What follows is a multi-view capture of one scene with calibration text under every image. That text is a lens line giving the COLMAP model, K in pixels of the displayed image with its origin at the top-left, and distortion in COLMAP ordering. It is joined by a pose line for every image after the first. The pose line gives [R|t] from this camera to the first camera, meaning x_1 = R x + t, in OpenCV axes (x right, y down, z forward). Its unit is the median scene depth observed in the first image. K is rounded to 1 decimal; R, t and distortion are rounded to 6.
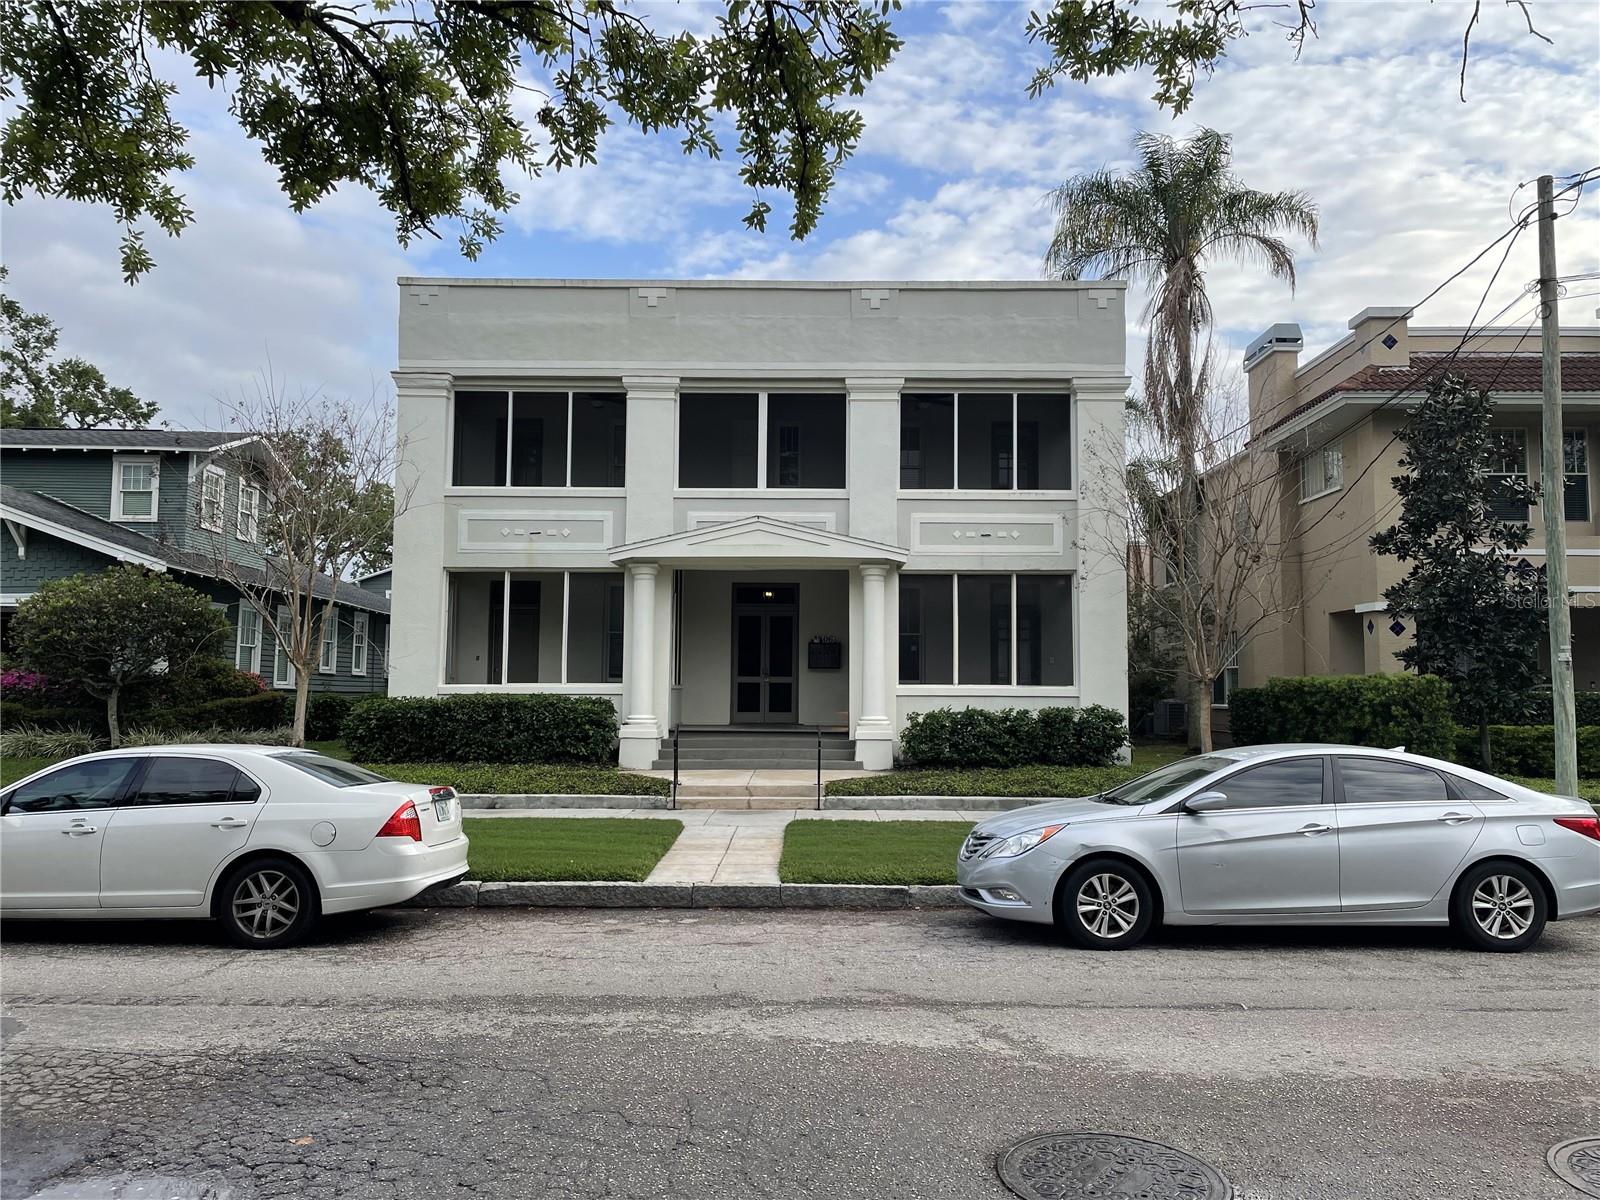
lens RADIAL K [[1201.0, 0, 819.5], [0, 1201.0, 594.8], [0, 0, 1]] dist [0.012993, 0.001916]
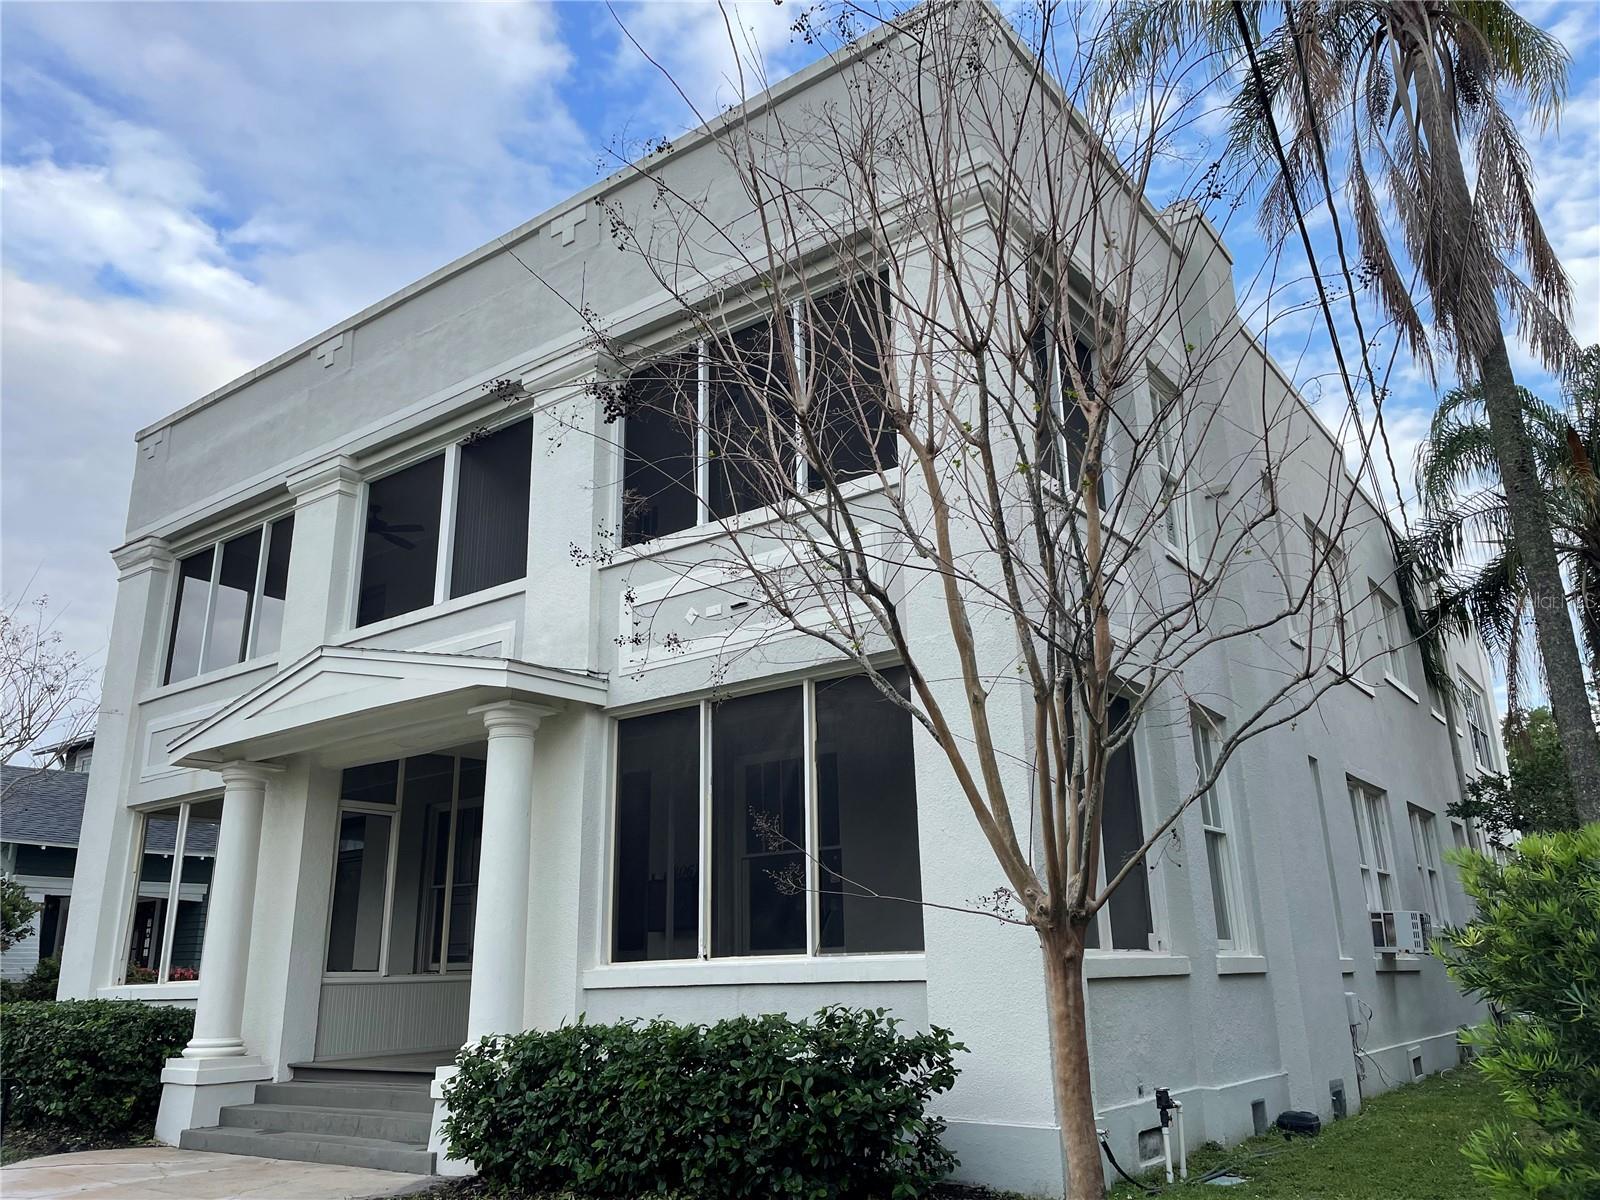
lens RADIAL K [[1201.0, 0, 819.5], [0, 1201.0, 594.8], [0, 0, 1]] dist [0.012993, 0.001916]
pose [[0.809217, -0.201824, -0.551756, 0.407564], [0.074708, 0.966869, -0.244098, 0.057130], [0.582741, 0.156307, 0.797484, 0.659725]]
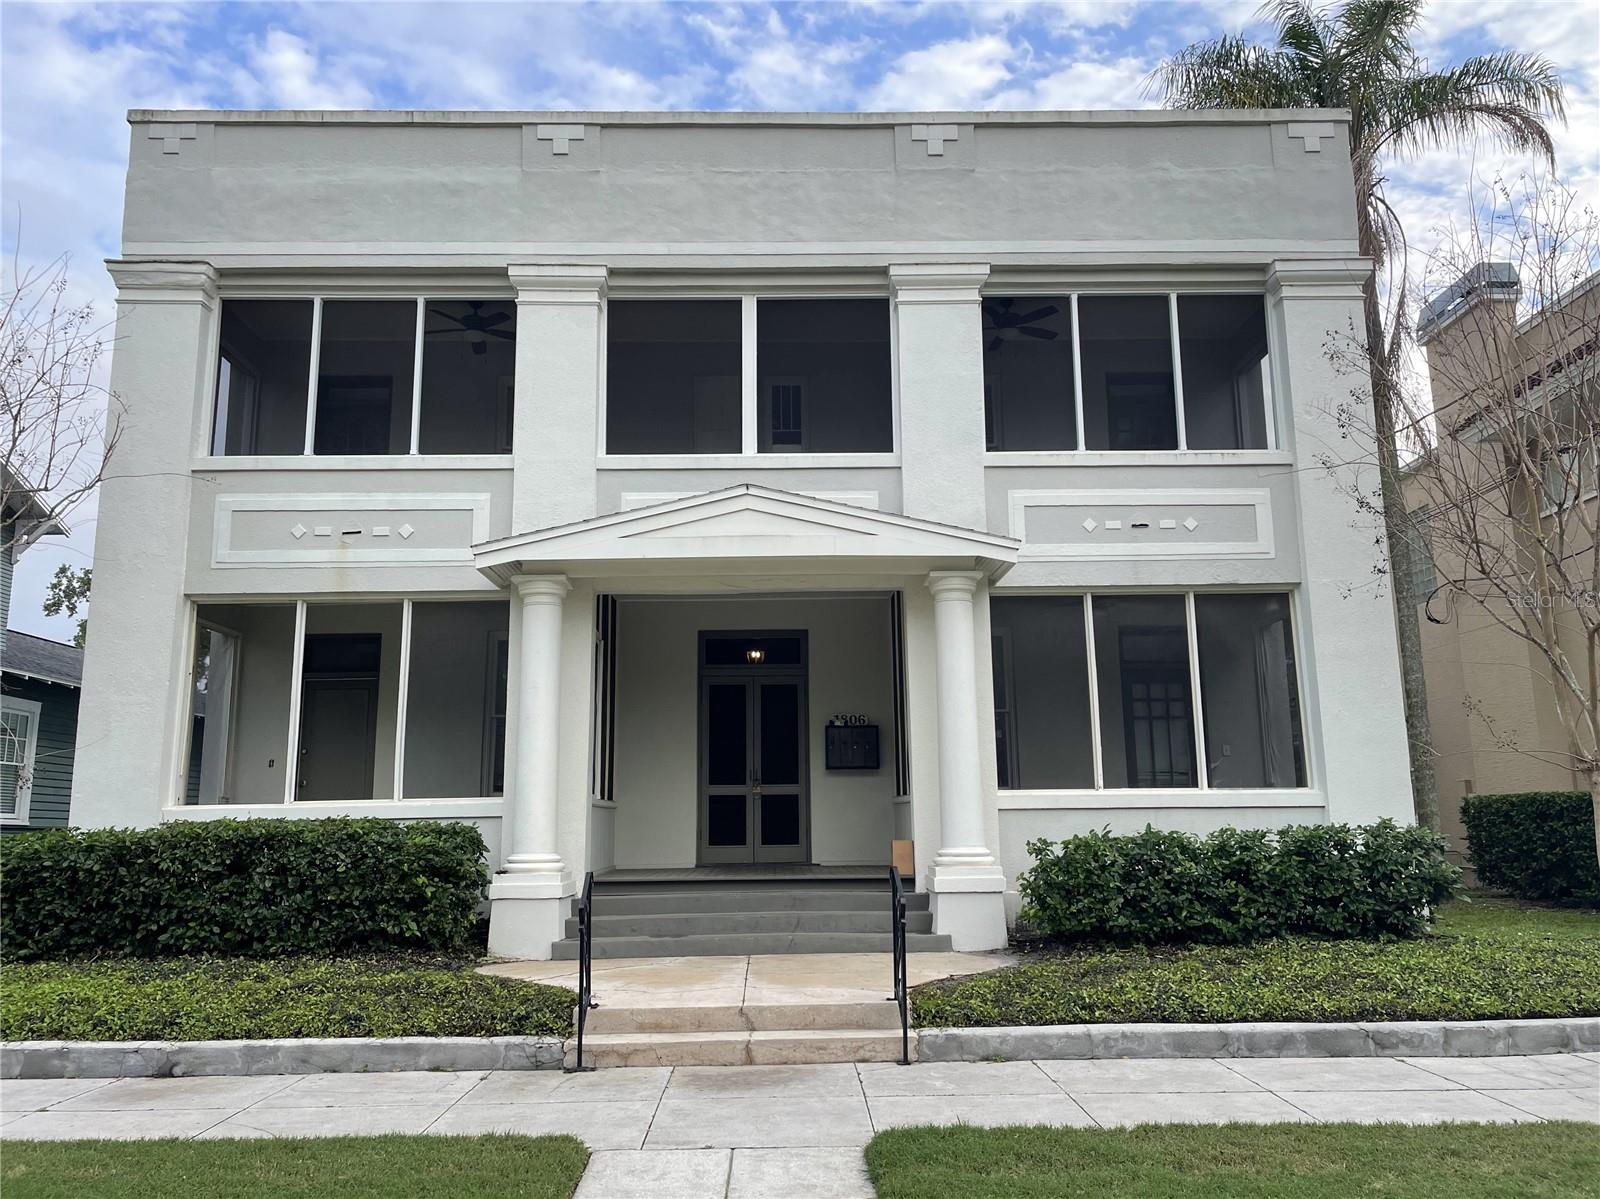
lens RADIAL K [[1212.9, 0, 800.0], [0, 1212.9, 599.5], [0, 0, 1]] dist [0.047664, -0.065455]
pose [[0.999666, -0.014722, 0.021245, -0.037275], [0.016869, 0.994358, -0.104723, 0.043779], [-0.019583, 0.105046, 0.994274, 0.424595]]
